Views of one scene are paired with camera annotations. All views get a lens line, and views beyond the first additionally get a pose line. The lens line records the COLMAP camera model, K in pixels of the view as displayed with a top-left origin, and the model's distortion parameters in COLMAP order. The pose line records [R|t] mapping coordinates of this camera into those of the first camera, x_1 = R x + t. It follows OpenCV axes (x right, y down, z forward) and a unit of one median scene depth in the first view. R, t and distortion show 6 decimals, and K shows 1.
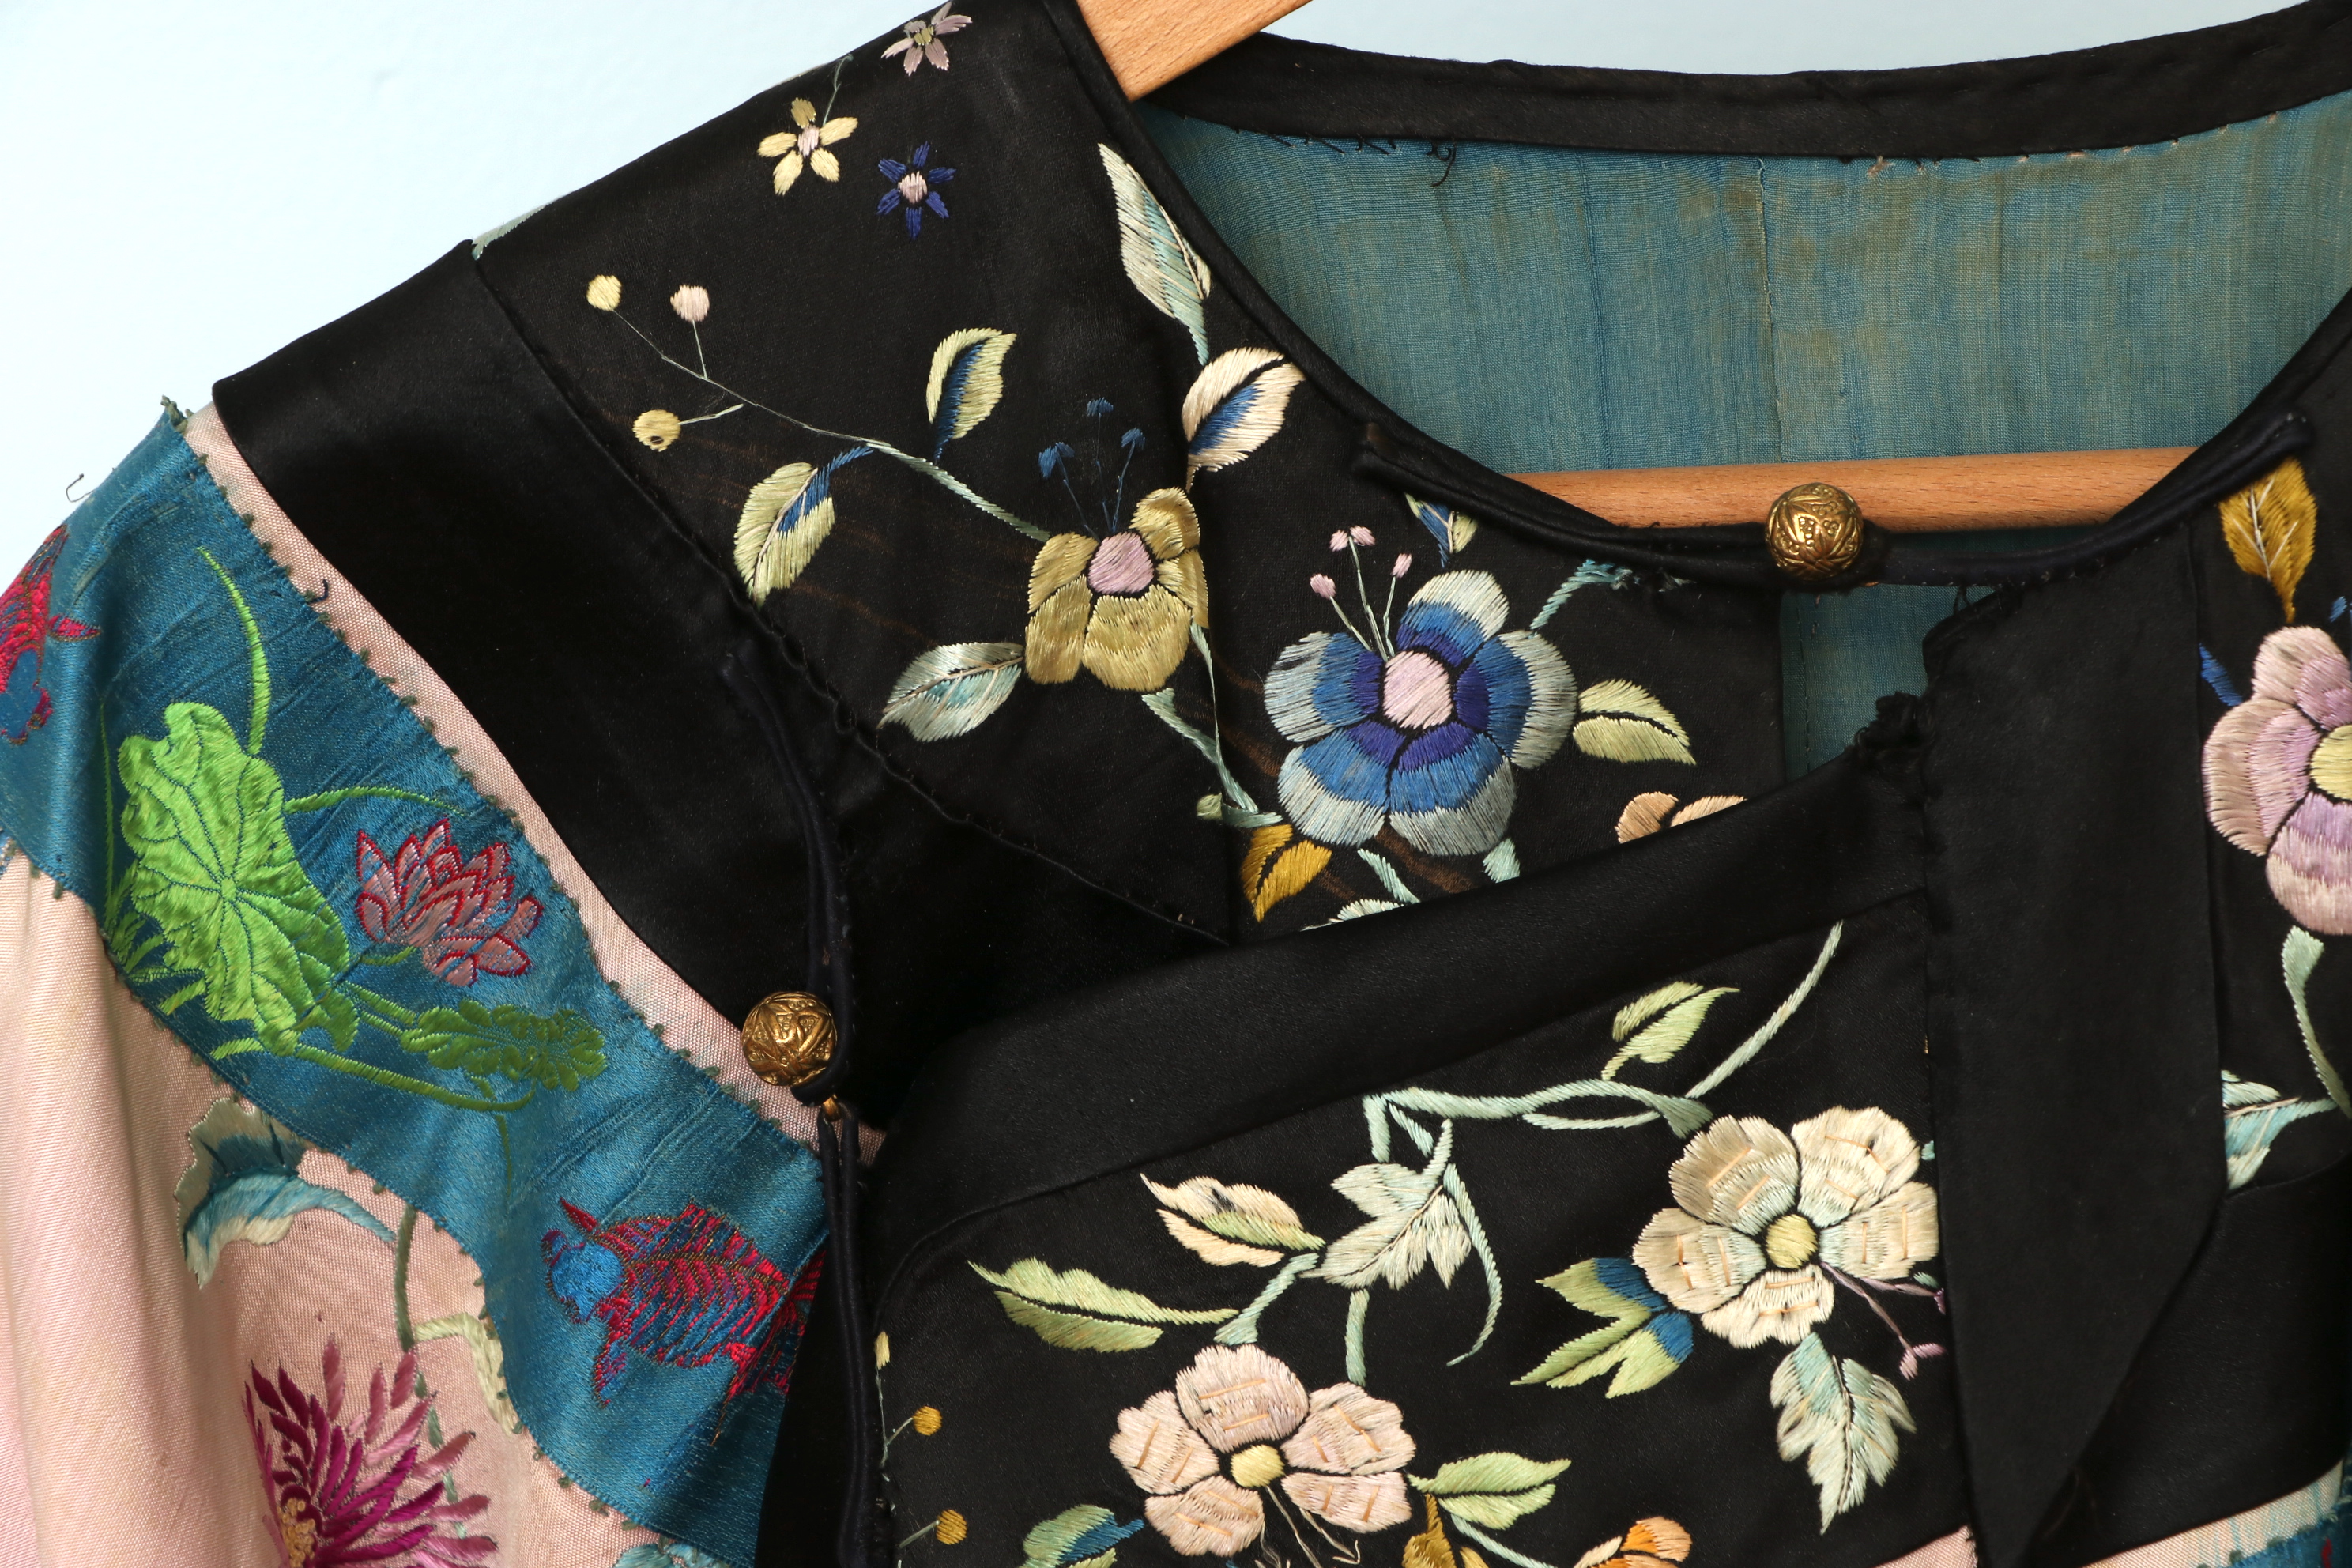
lens RADIAL K [[8719.3, 0, 1171.3], [0, 8719.3, 788.4], [0, 0, 1]] dist [0.725181, 0.000000]
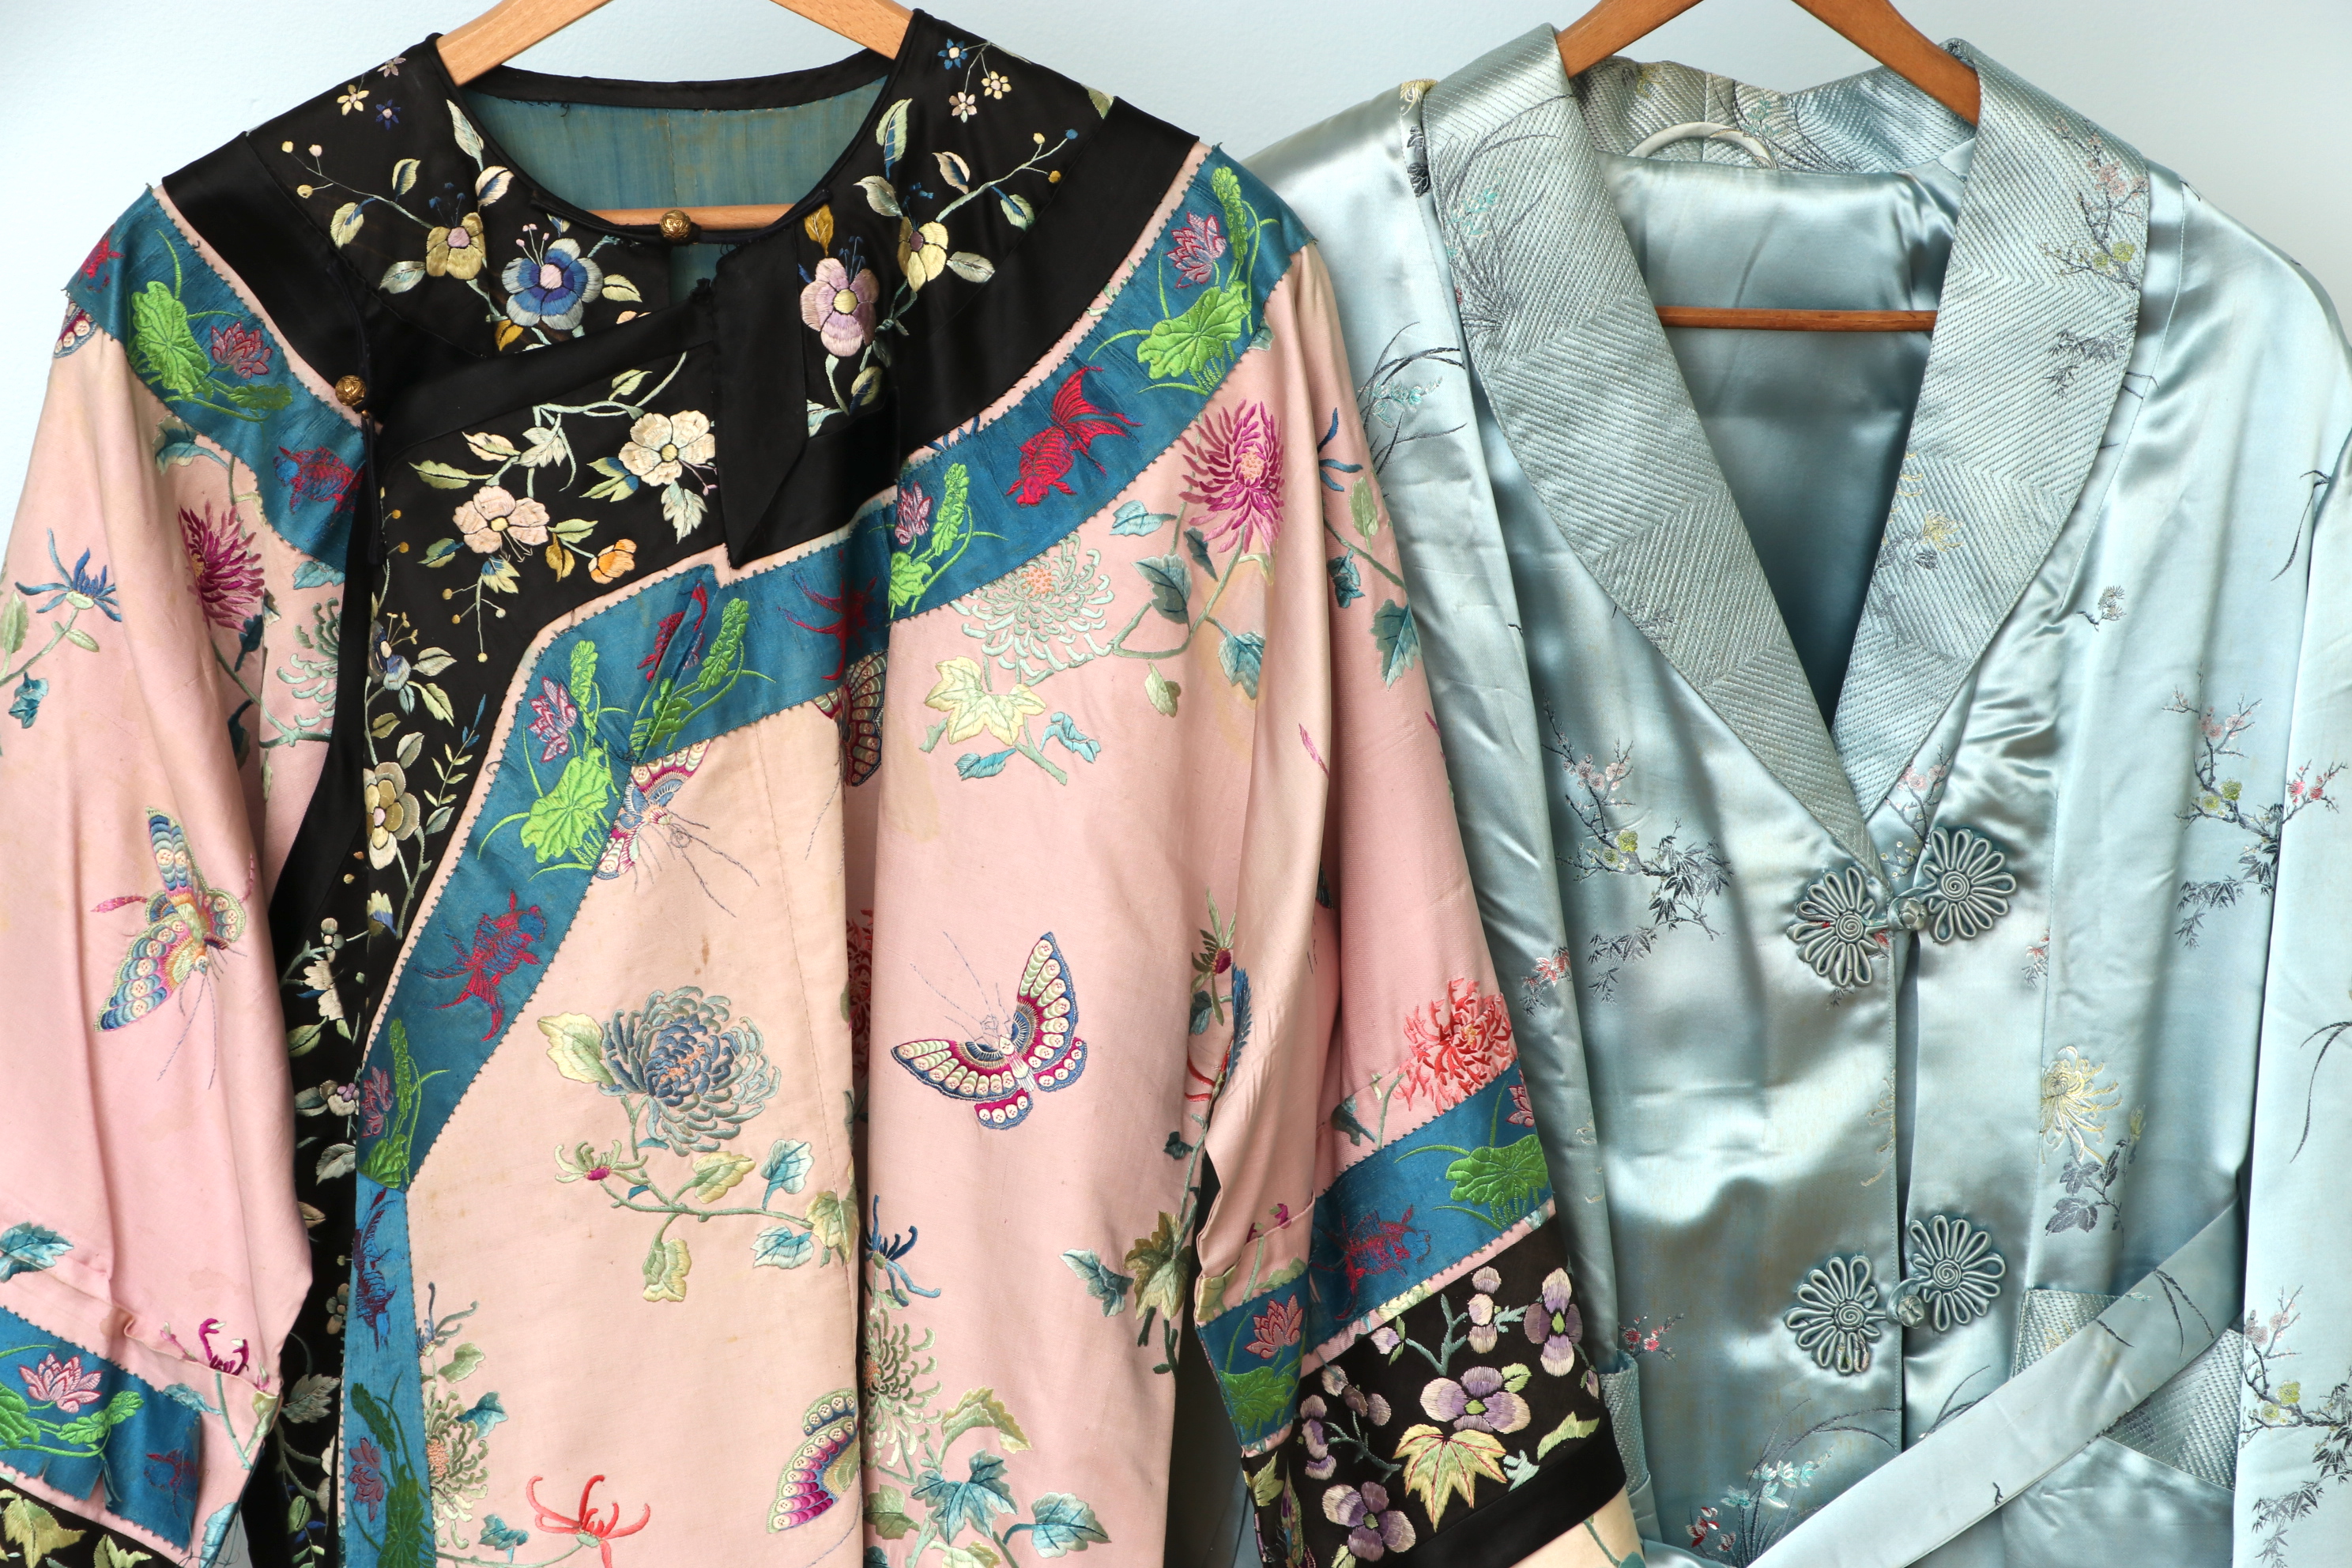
lens RADIAL K [[7510.8, 0, 1175.2], [0, 7510.8, 785.9], [0, 0, 1]] dist [0.649688, 0.000000]
pose [[0.999969, 0.001429, -0.007727, 0.270590], [-0.001531, 0.999911, -0.013224, 0.204730], [0.007708, 0.013236, 0.999883, -1.688625]]
